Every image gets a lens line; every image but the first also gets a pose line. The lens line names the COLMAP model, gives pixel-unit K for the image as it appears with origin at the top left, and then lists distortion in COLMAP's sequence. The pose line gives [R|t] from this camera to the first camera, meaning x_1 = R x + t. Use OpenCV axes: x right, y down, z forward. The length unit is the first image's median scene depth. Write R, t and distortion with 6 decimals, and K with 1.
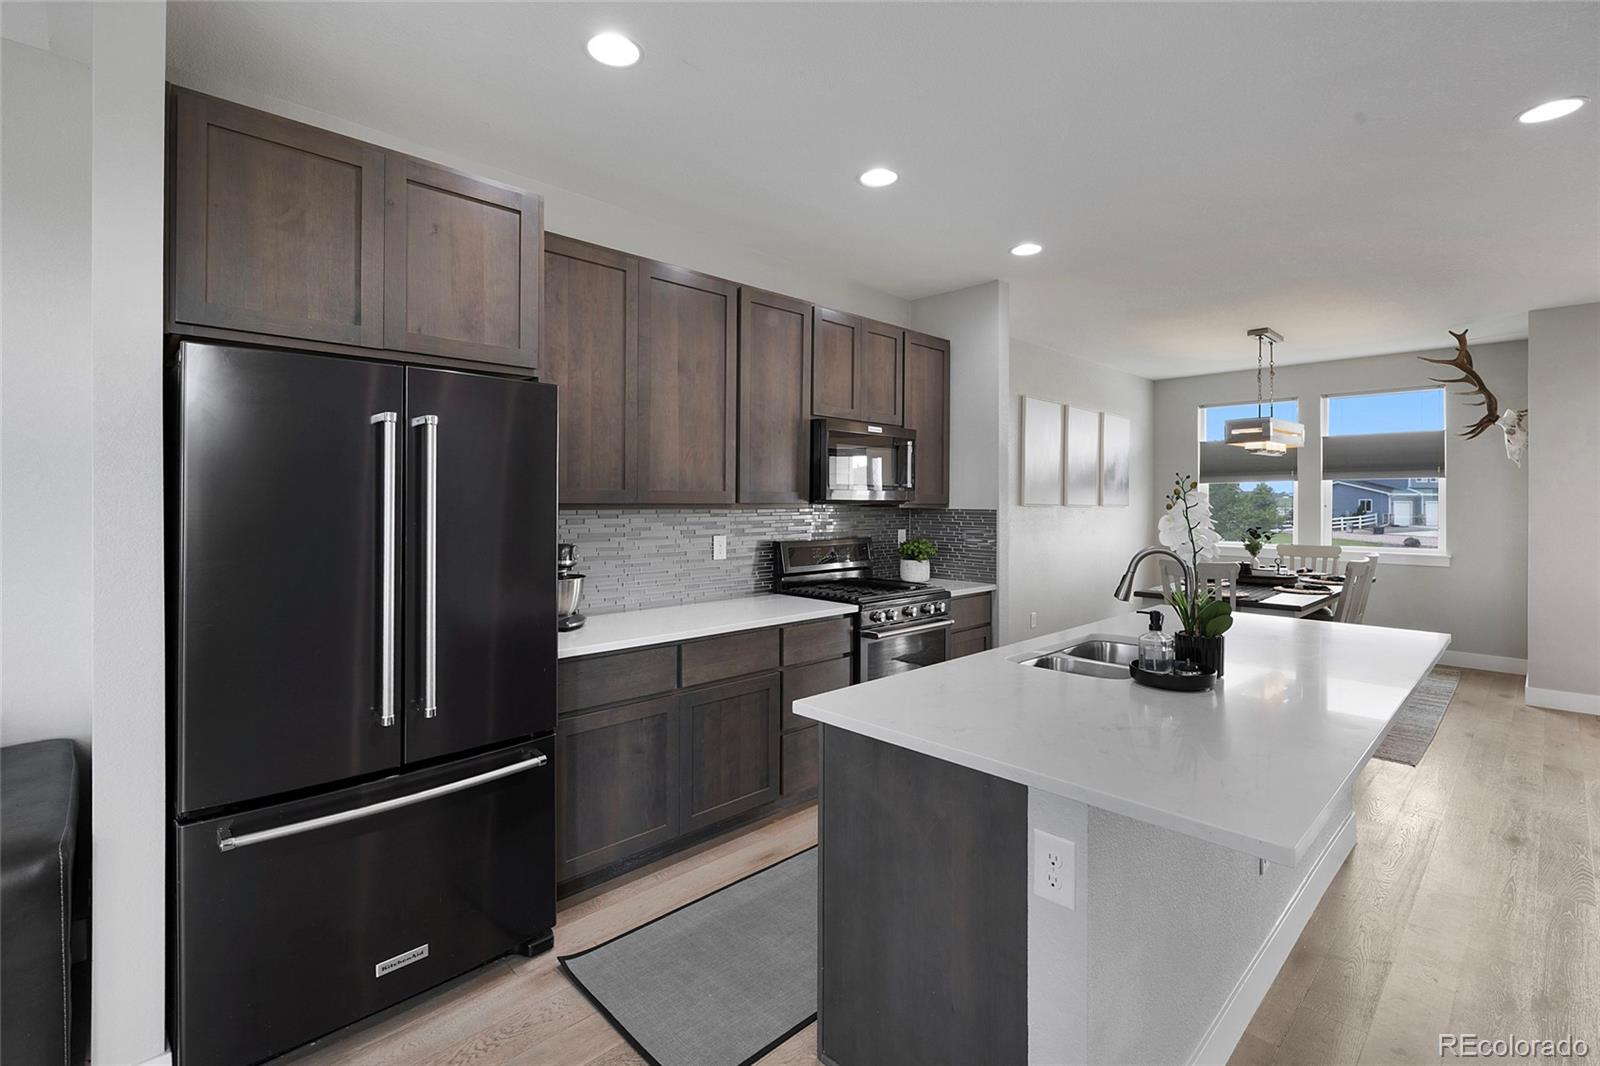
lens RADIAL K [[710.1, 0, 800.5], [0, 710.1, 521.2], [0, 0, 1]] dist [0.008741, 0.001272]
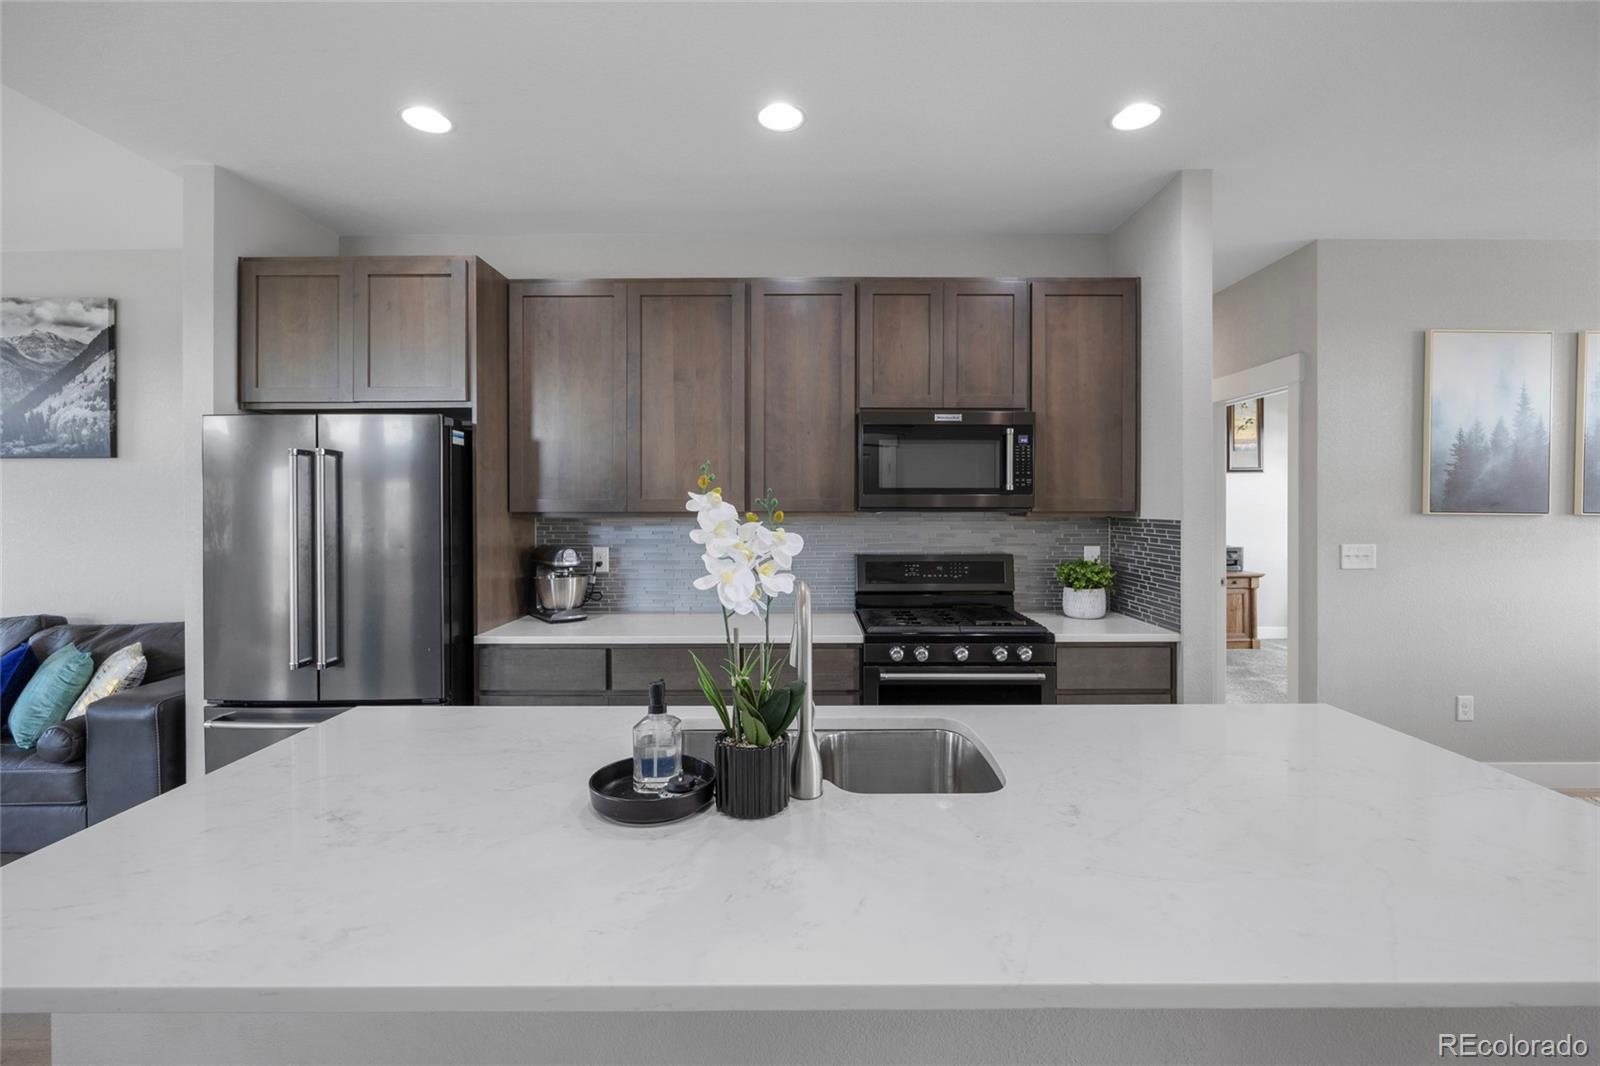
lens RADIAL K [[710.1, 0, 800.4], [0, 710.1, 522.8], [0, 0, 1]] dist [0.008741, 0.001272]
pose [[0.724028, 0.009692, -0.689702, 0.597471], [-0.013994, 0.999902, -0.000639, -0.010177], [0.689628, 0.010114, 0.724093, 0.354801]]
